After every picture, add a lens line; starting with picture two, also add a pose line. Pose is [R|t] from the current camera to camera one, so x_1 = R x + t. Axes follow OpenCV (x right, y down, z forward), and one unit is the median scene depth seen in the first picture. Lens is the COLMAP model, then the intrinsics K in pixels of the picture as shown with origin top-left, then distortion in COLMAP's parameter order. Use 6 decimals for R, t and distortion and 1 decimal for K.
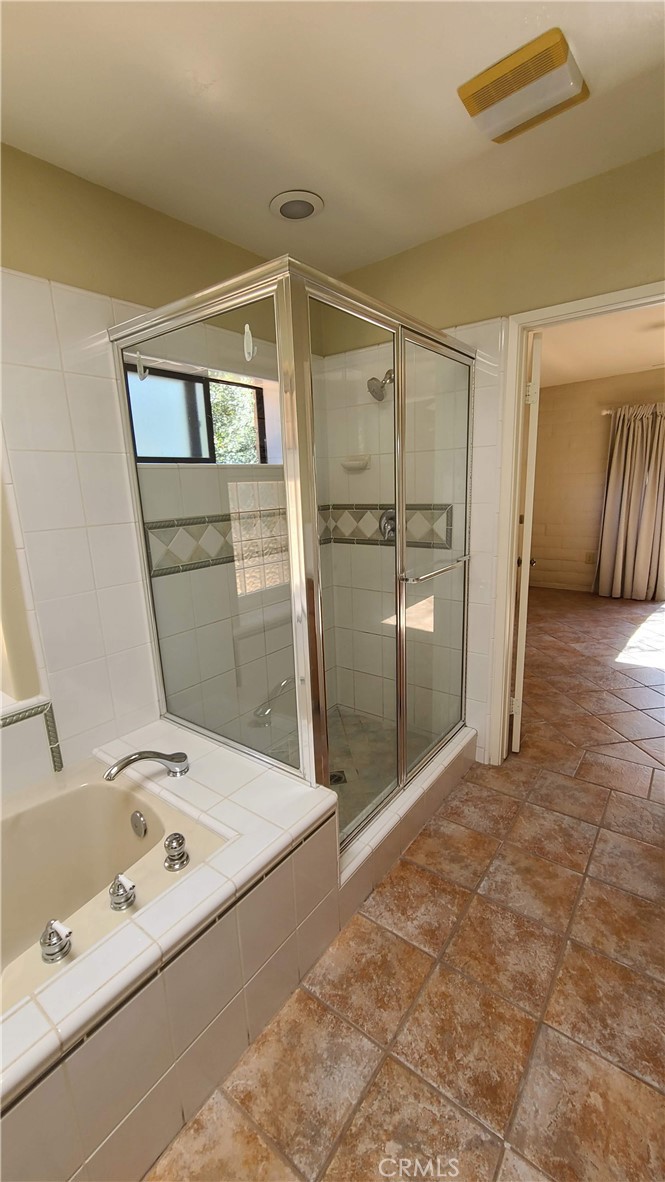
lens RADIAL K [[486.5, 0, 334.7], [0, 486.5, 594.1], [0, 0, 1]] dist [-0.002737, 0.000922]
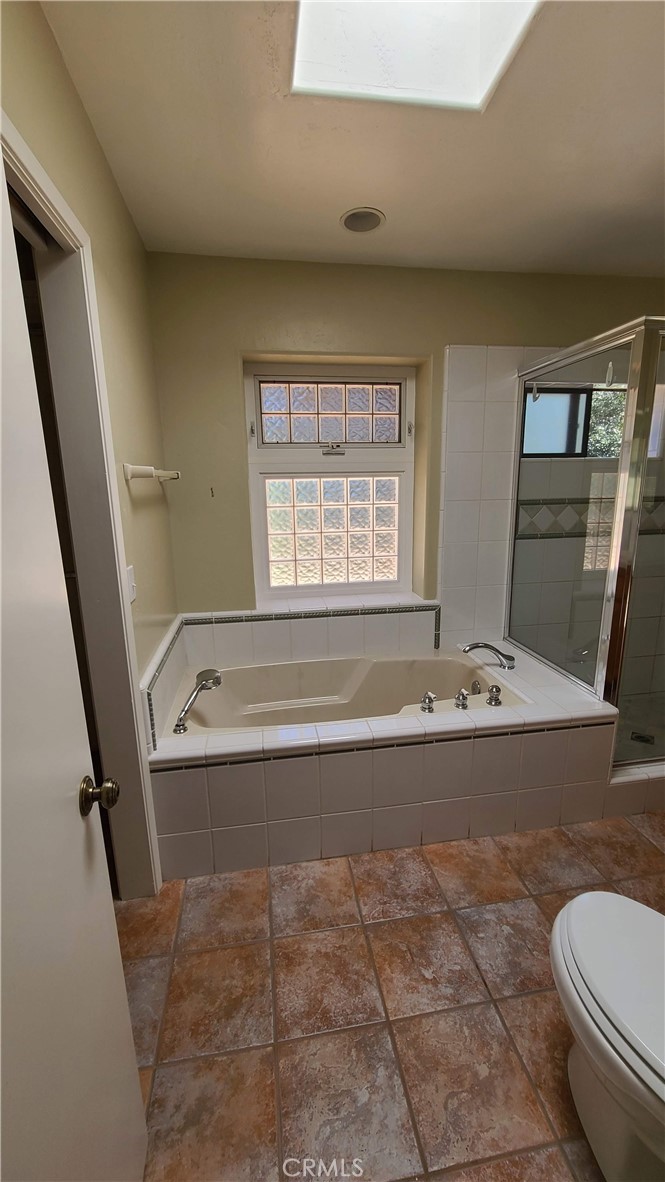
lens RADIAL K [[486.5, 0, 334.7], [0, 486.5, 594.1], [0, 0, 1]] dist [-0.002737, 0.000922]
pose [[0.728714, 0.175824, -0.661862, 0.210393], [-0.163018, 0.983234, 0.081712, 0.095811], [0.665132, 0.048351, 0.745159, -0.411381]]
